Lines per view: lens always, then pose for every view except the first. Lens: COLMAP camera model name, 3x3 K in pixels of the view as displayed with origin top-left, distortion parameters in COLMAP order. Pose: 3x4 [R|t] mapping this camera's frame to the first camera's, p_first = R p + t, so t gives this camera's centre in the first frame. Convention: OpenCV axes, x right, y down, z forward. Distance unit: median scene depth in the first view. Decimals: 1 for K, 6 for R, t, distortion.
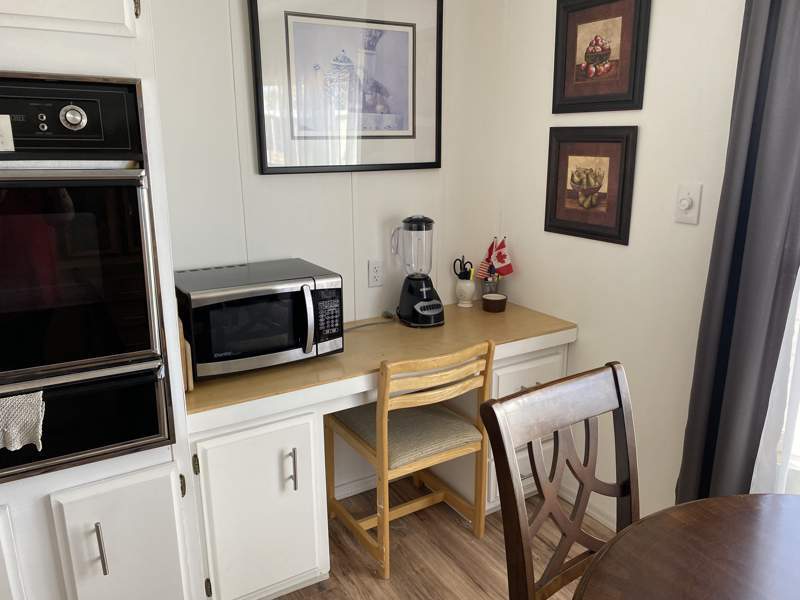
lens RADIAL K [[610.8, 0, 408.6], [0, 610.8, 297.7], [0, 0, 1]] dist [0.036844, -0.041845]
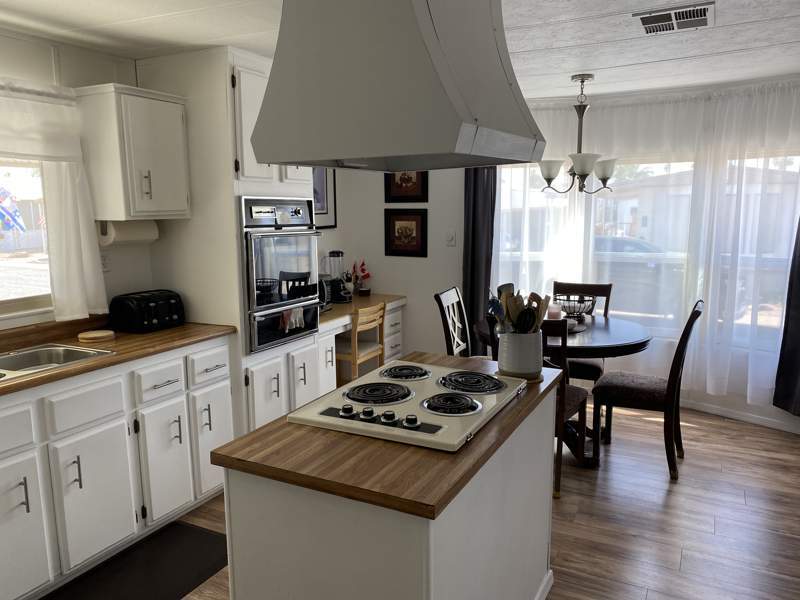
lens RADIAL K [[610.8, 0, 393.6], [0, 610.8, 307.9], [0, 0, 1]] dist [0.036844, -0.041845]
pose [[0.859326, -0.091998, 0.503085, -0.957286], [0.133286, 0.989980, -0.046631, 0.199836], [-0.493755, 0.107125, 0.862978, -0.954583]]
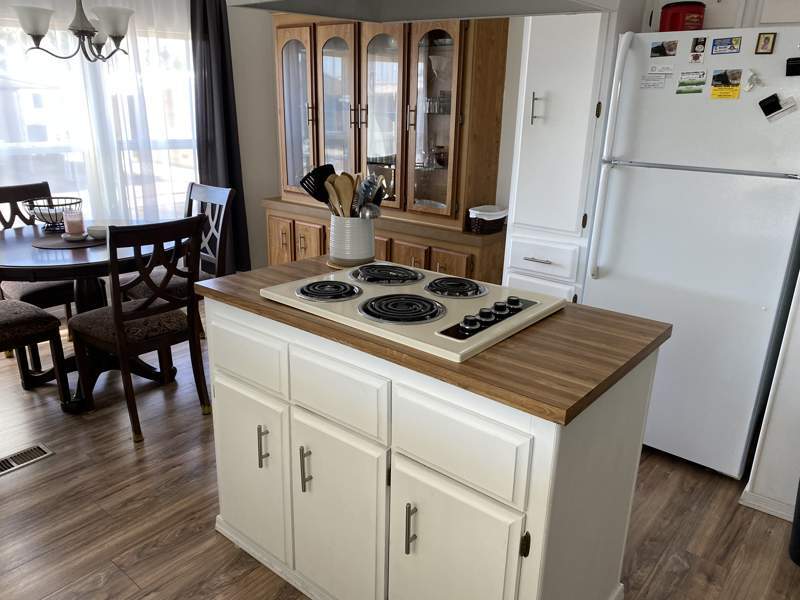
lens RADIAL K [[610.8, 0, 395.5], [0, 610.8, 300.3], [0, 0, 1]] dist [0.036844, -0.041845]
pose [[-0.314616, -0.297061, 0.901539, -1.183711], [0.216508, 0.902275, 0.372859, -0.000433], [-0.924198, 0.312498, -0.219554, 0.020565]]
